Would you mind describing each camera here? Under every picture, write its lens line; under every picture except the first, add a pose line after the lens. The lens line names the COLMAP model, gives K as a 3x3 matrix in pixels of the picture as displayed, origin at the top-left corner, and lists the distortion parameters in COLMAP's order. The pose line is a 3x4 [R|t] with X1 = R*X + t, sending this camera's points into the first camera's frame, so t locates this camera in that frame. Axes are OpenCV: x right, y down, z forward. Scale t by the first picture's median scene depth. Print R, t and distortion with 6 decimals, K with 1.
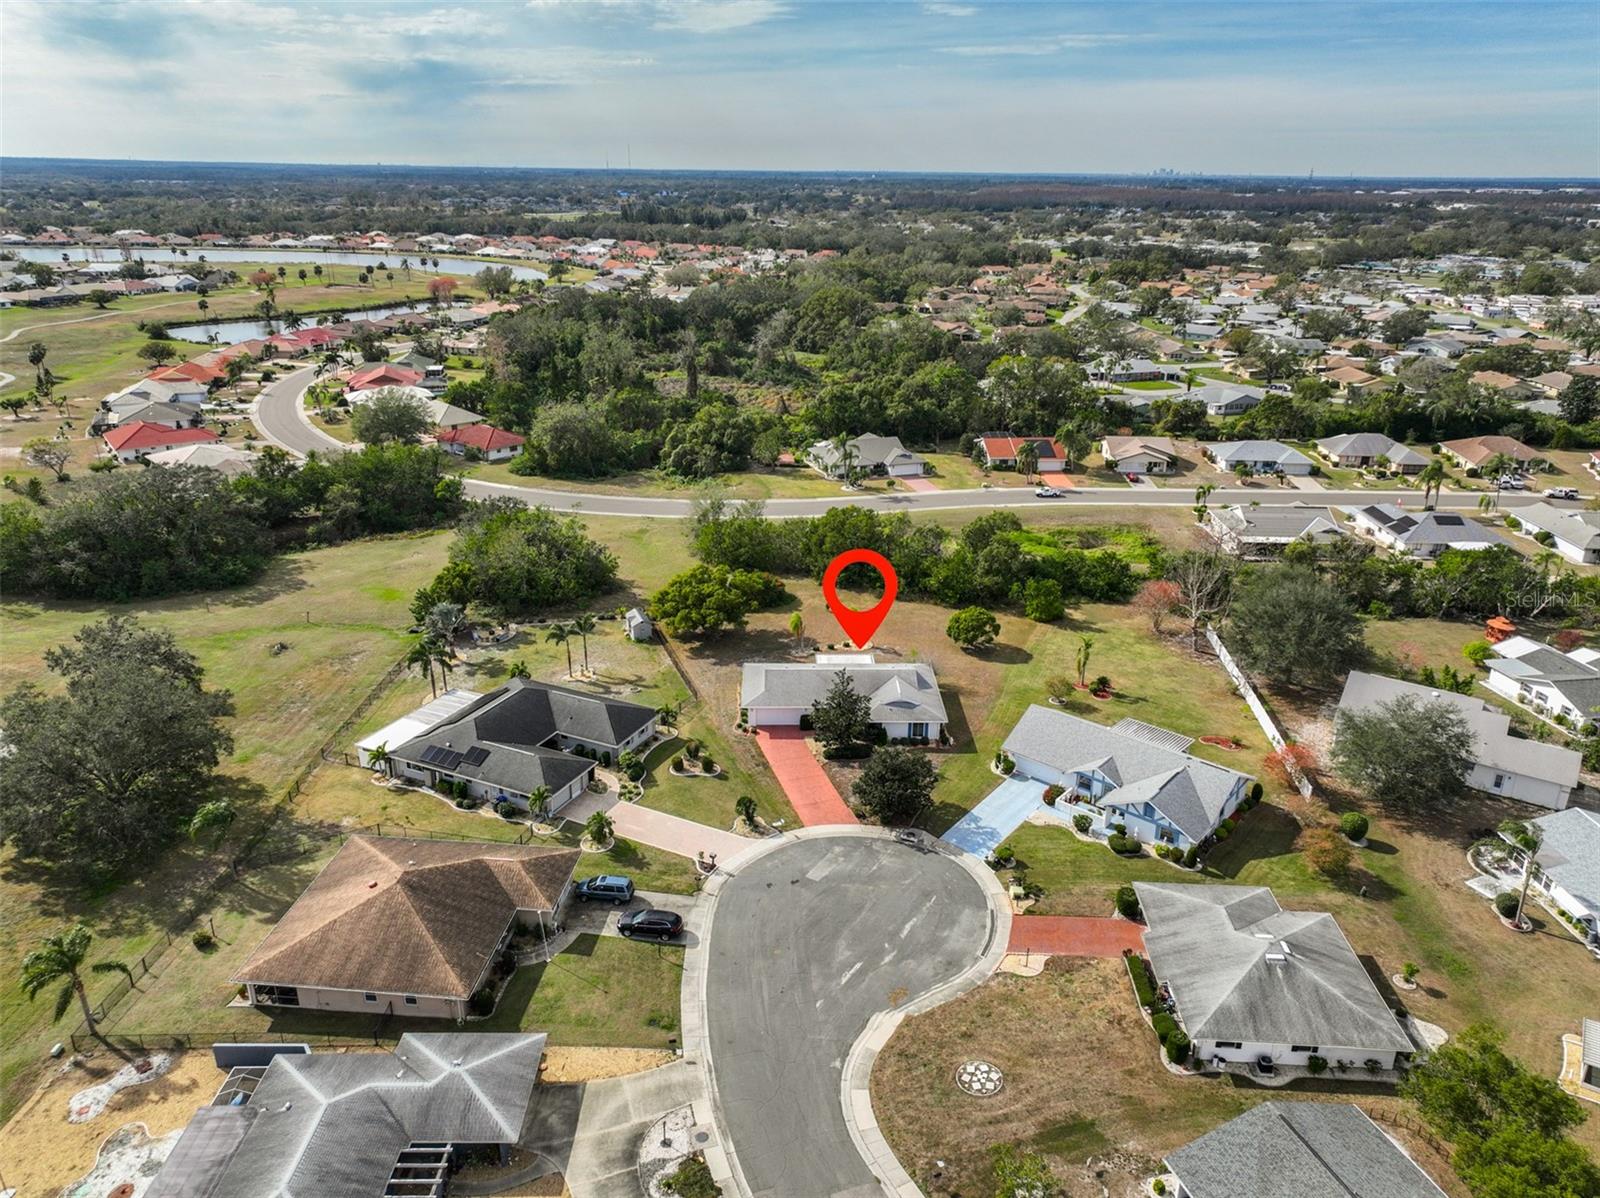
lens RADIAL K [[1123.4, 0, 806.8], [0, 1123.4, 590.1], [0, 0, 1]] dist [-0.003128, 0.020231]
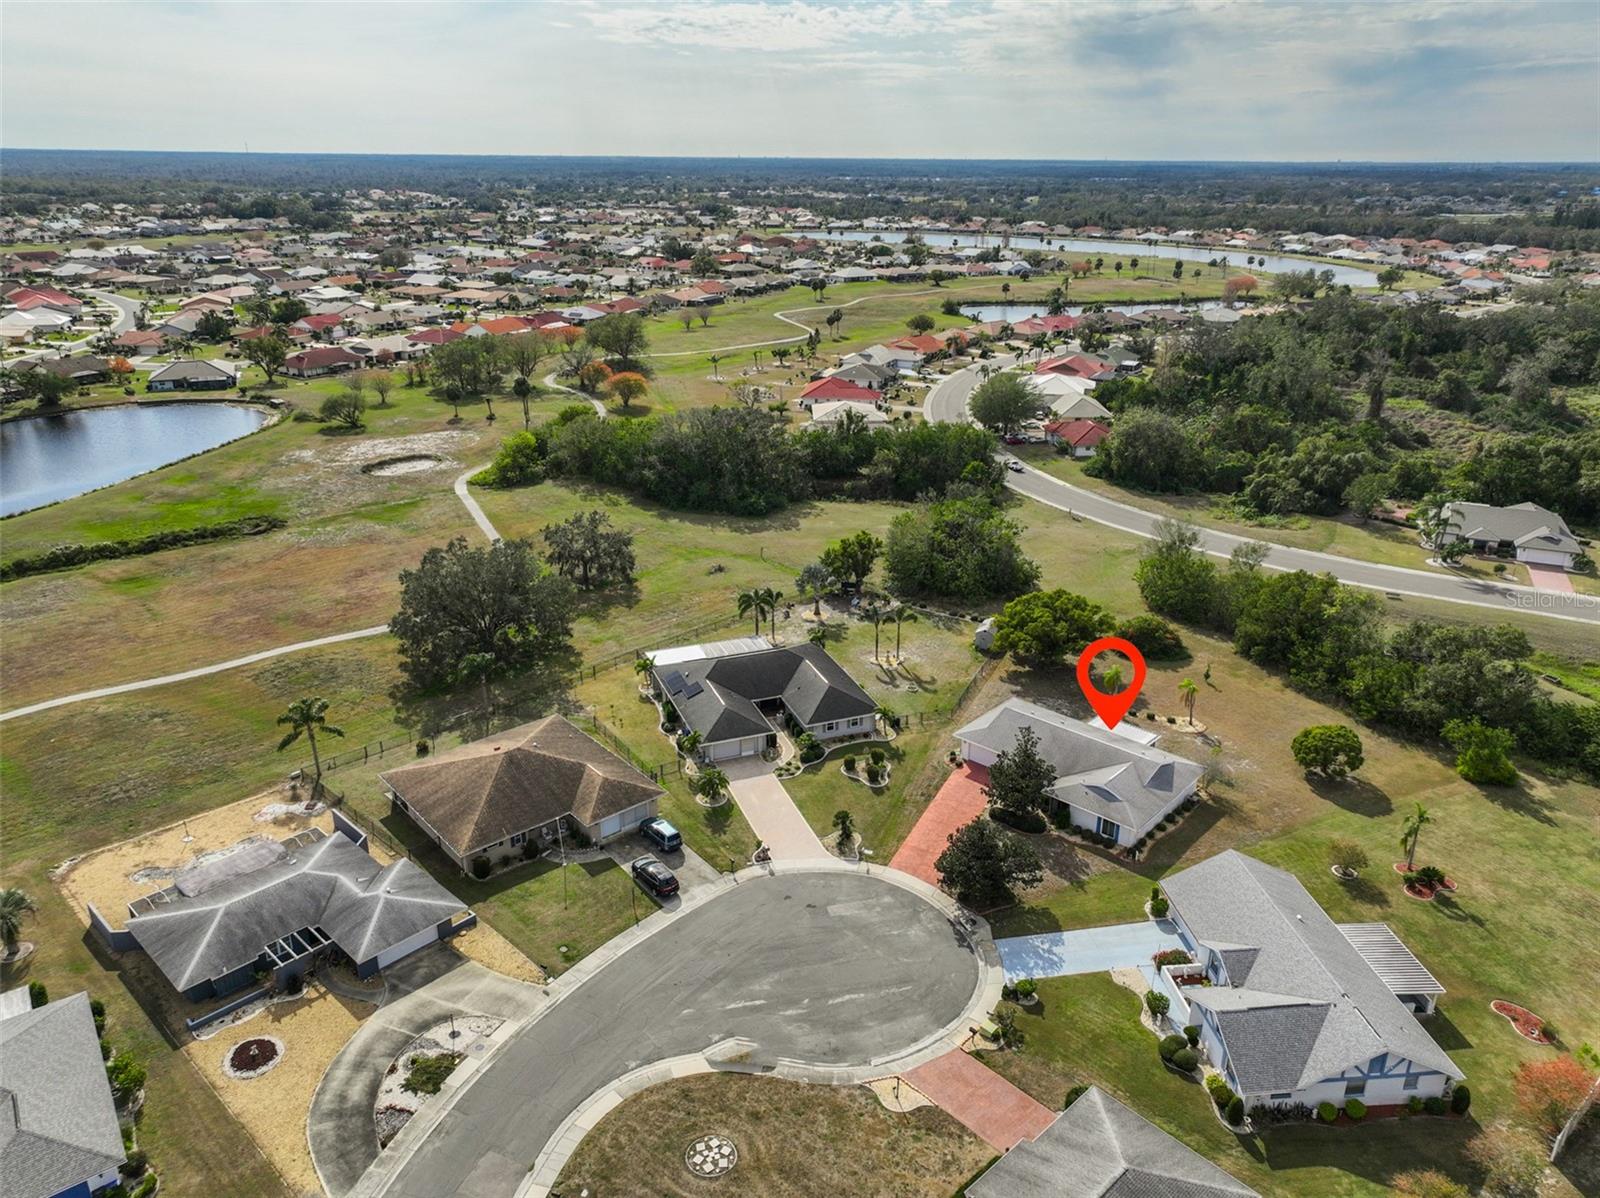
lens RADIAL K [[1123.4, 0, 807.0], [0, 1123.4, 599.3], [0, 0, 1]] dist [-0.003128, 0.020231]
pose [[0.721346, 0.246045, -0.647396, 0.229775], [-0.240293, 0.965614, 0.099243, -0.036160], [0.649553, 0.083976, 0.755665, 0.109572]]
